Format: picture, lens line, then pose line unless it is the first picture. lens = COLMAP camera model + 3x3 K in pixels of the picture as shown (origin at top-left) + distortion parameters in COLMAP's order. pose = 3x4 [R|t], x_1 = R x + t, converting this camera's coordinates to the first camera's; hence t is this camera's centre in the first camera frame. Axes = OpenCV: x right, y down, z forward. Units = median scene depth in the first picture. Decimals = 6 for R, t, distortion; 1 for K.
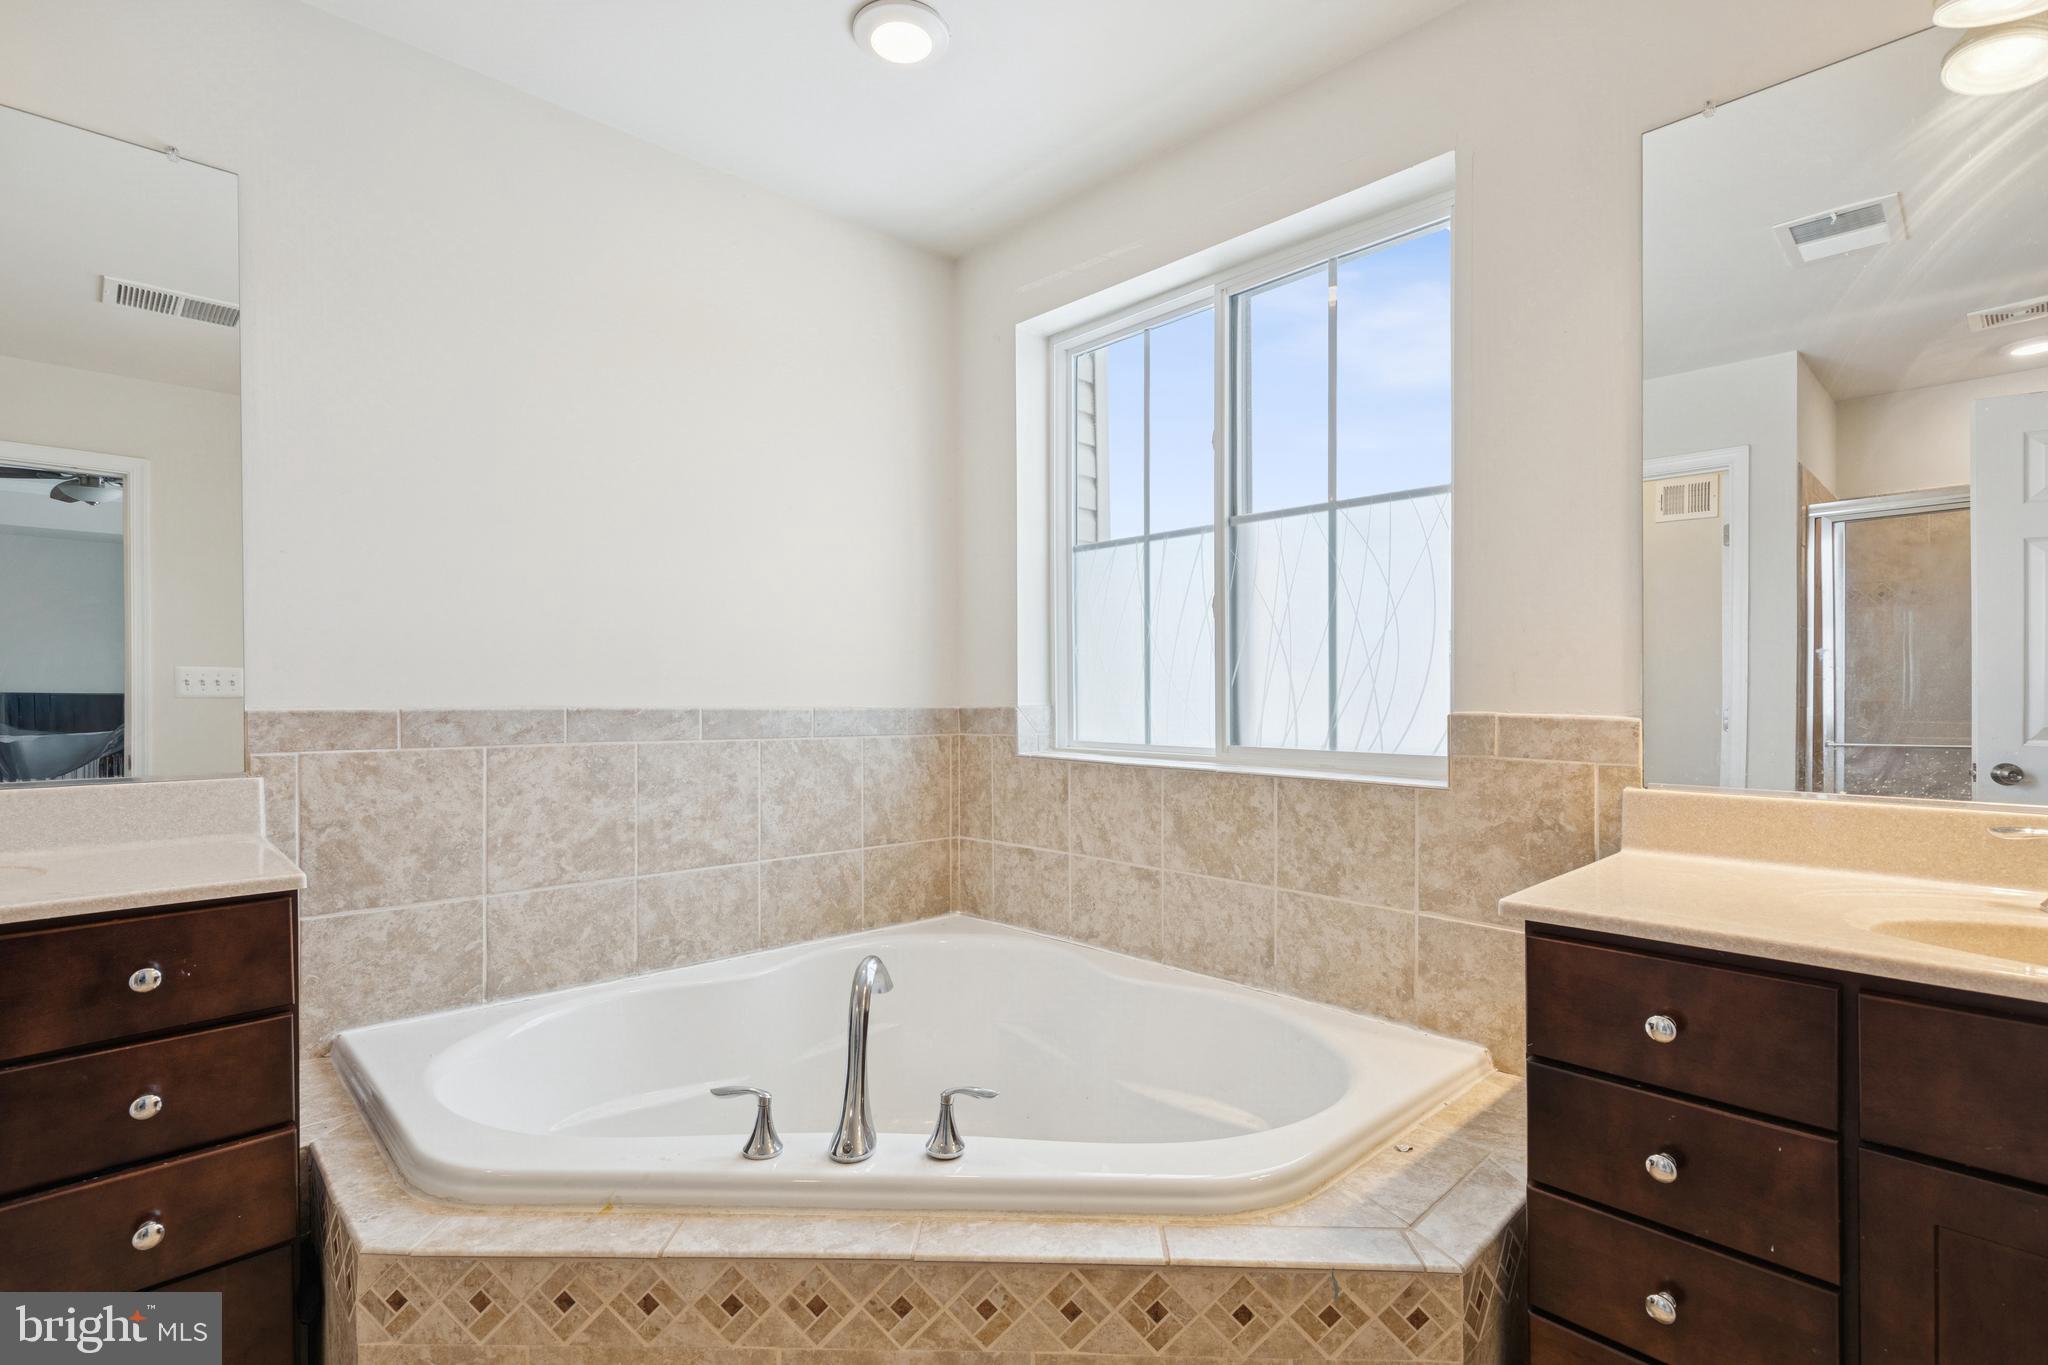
lens RADIAL K [[935.9, 0, 1031.1], [0, 935.9, 698.5], [0, 0, 1]] dist [0.002380, -0.001467]
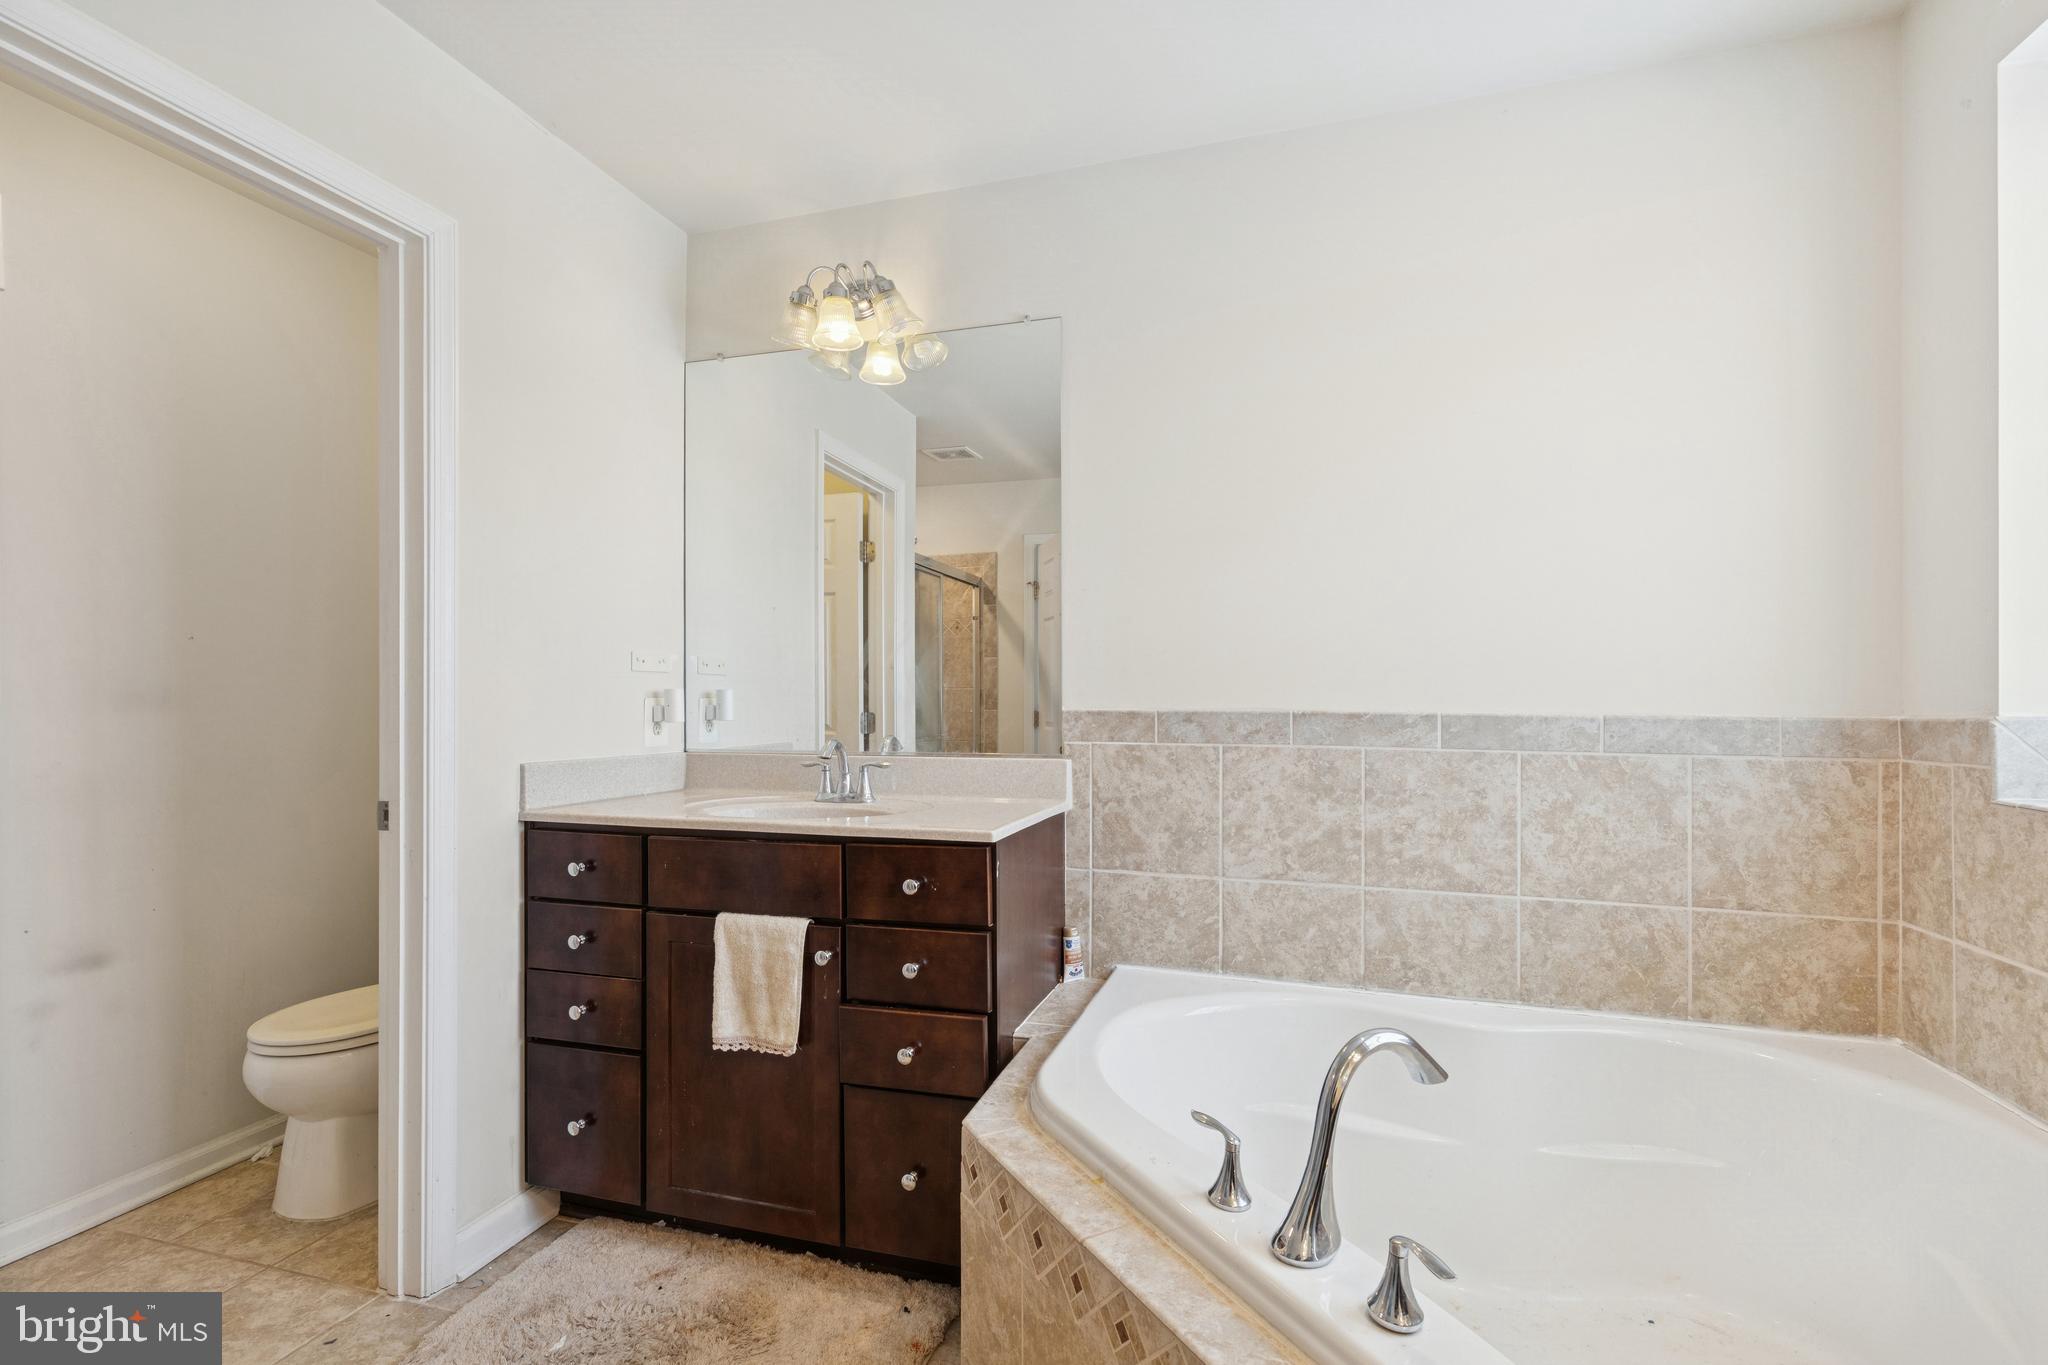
lens RADIAL K [[935.9, 0, 1035.1], [0, 935.9, 695.0], [0, 0, 1]] dist [0.002380, -0.001467]
pose [[0.478850, -0.002948, -0.877892, 0.299210], [-0.001790, 0.999989, -0.004334, -0.002274], [0.877895, 0.003646, 0.478840, 0.279983]]
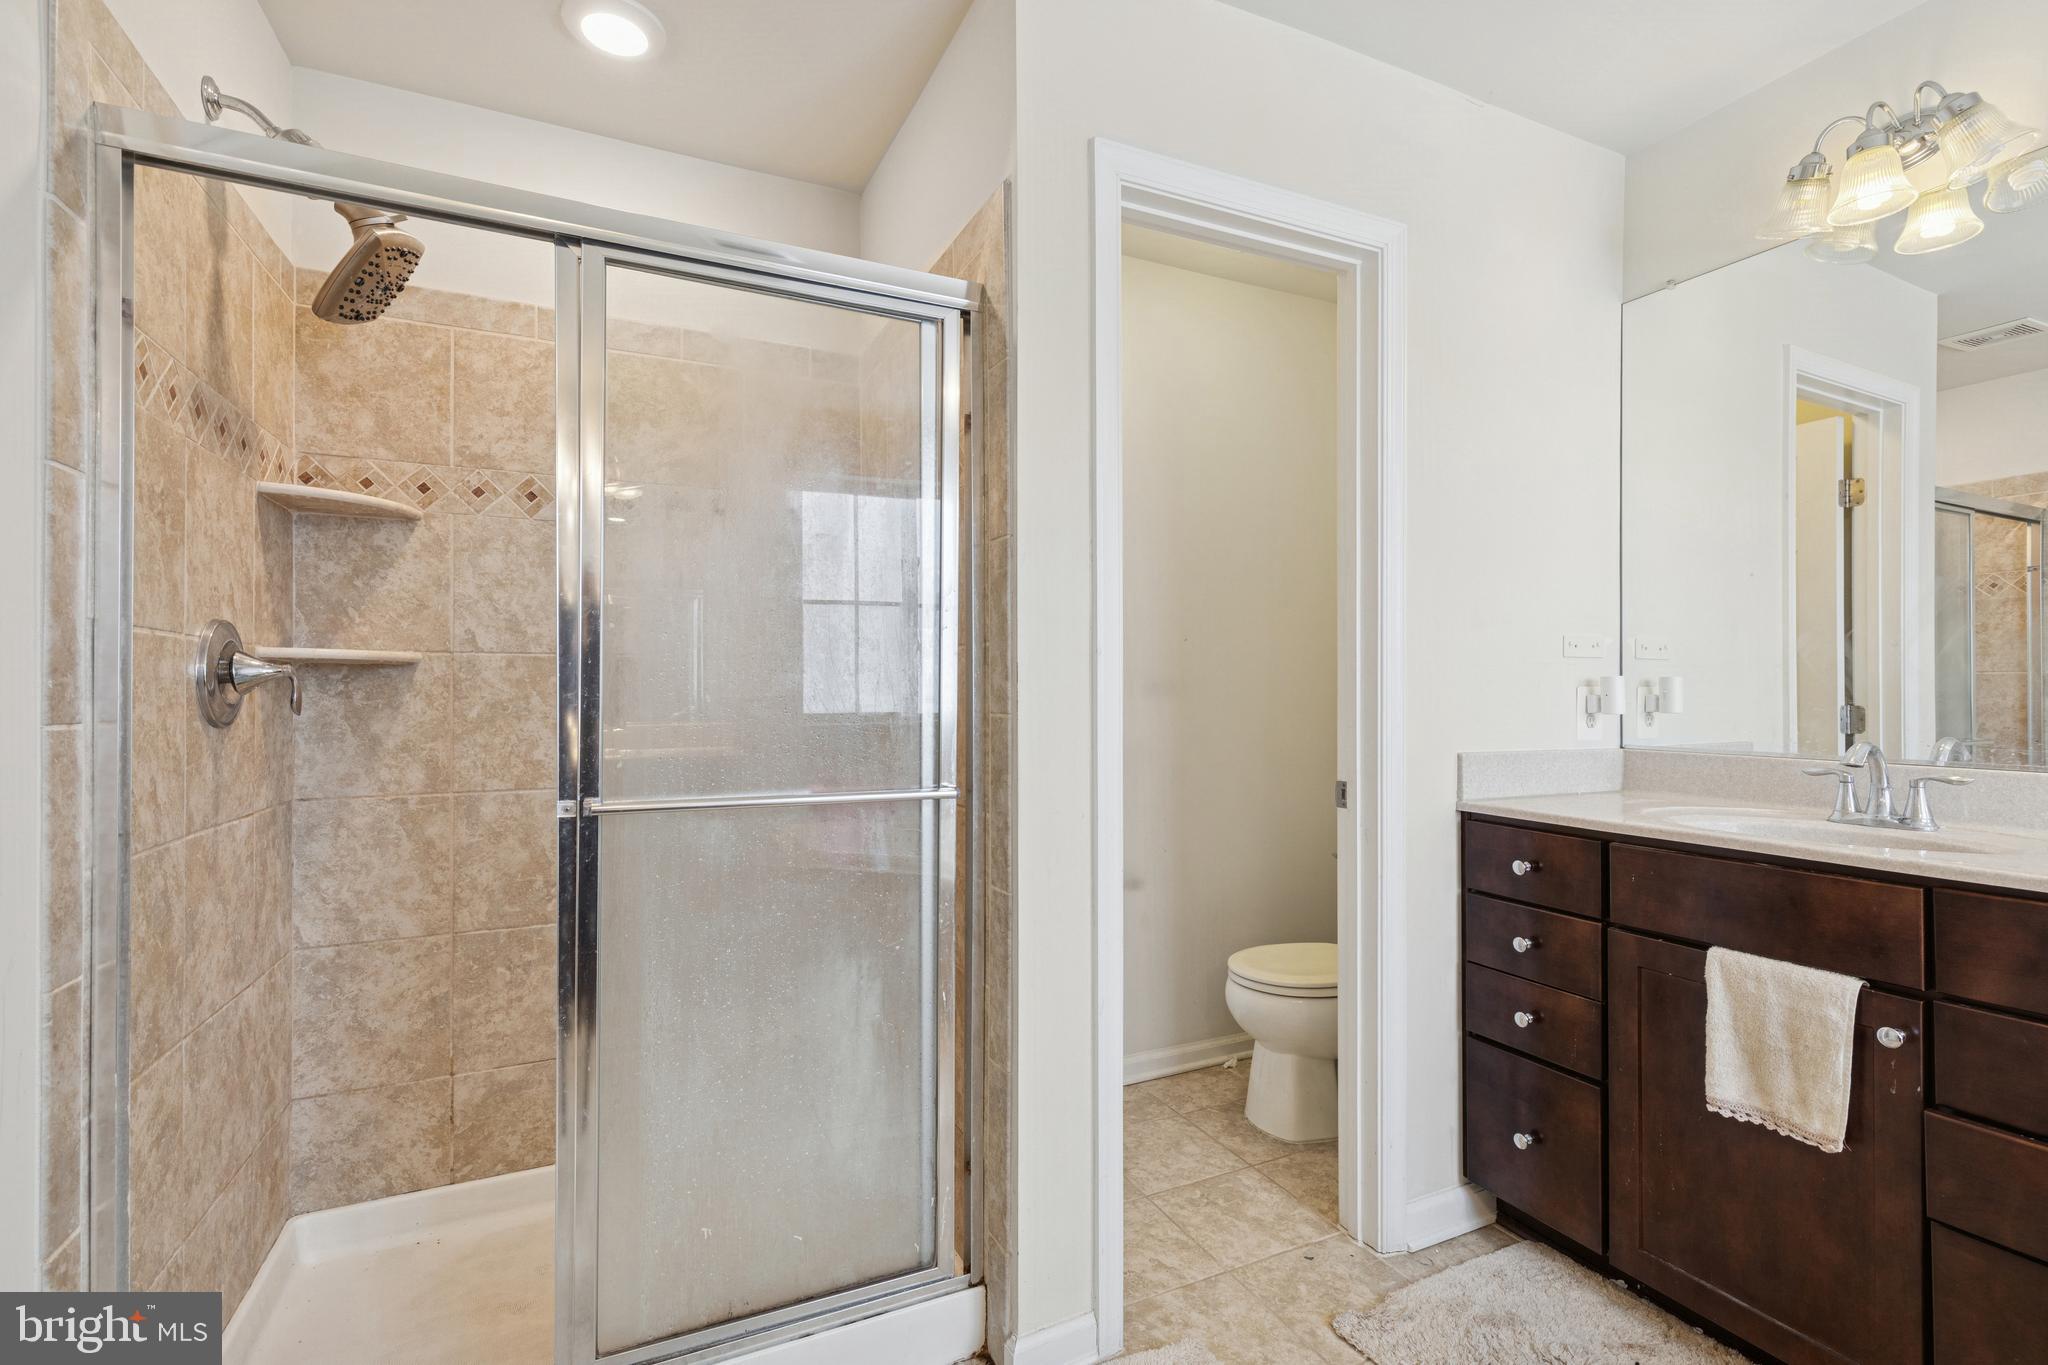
lens RADIAL K [[935.9, 0, 1024.5], [0, 935.9, 686.5], [0, 0, 1]] dist [0.002380, -0.001467]
pose [[-0.336544, -0.000194, -0.941668, 0.241871], [-0.001028, 0.999999, 0.000161, -0.002448], [0.941667, 0.001022, -0.336544, 0.168120]]
